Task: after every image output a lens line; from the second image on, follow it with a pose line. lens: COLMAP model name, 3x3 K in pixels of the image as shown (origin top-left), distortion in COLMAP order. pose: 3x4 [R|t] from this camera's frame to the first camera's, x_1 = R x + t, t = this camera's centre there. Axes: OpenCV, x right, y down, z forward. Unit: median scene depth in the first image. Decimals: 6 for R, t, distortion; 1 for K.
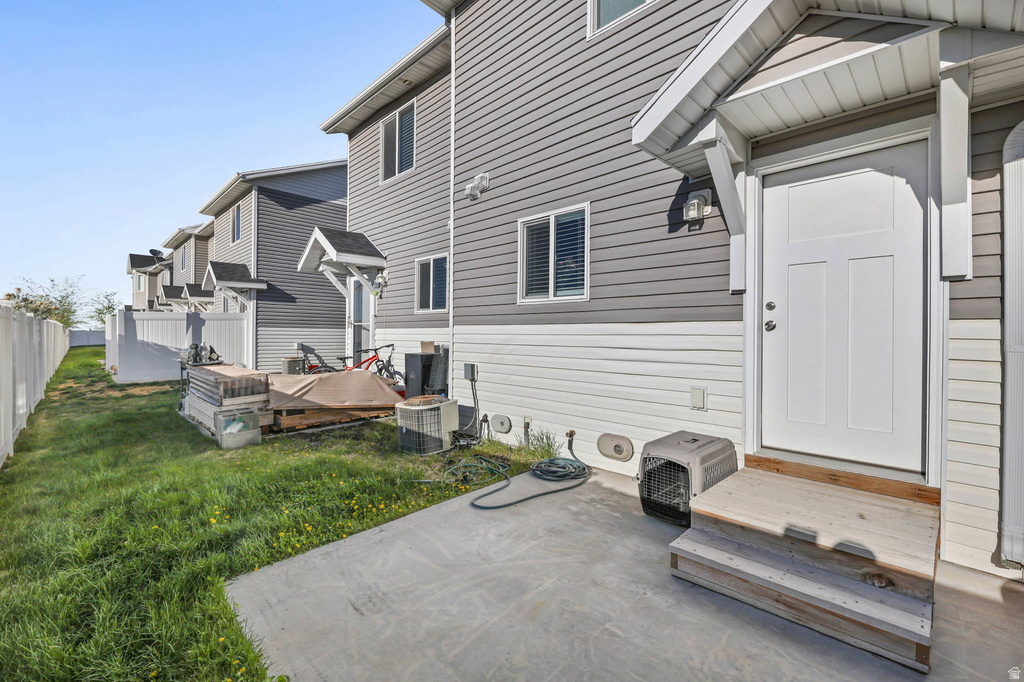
lens RADIAL K [[437.2, 0, 517.7], [0, 437.2, 328.2], [0, 0, 1]] dist [0.000863, -0.000431]
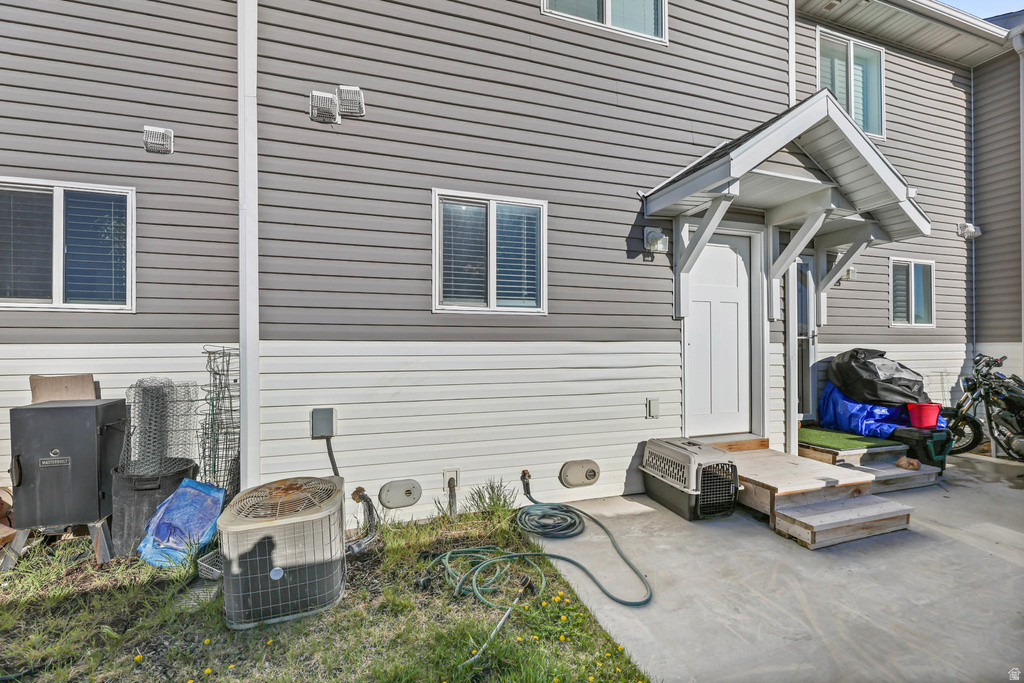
lens RADIAL K [[437.2, 0, 517.7], [0, 437.2, 328.7], [0, 0, 1]] dist [0.000863, -0.000431]
pose [[0.453270, 0.011338, 0.891301, -0.623340], [-0.016507, 0.999854, -0.004325, -0.030561], [-0.891220, -0.012752, 0.453391, 0.642018]]
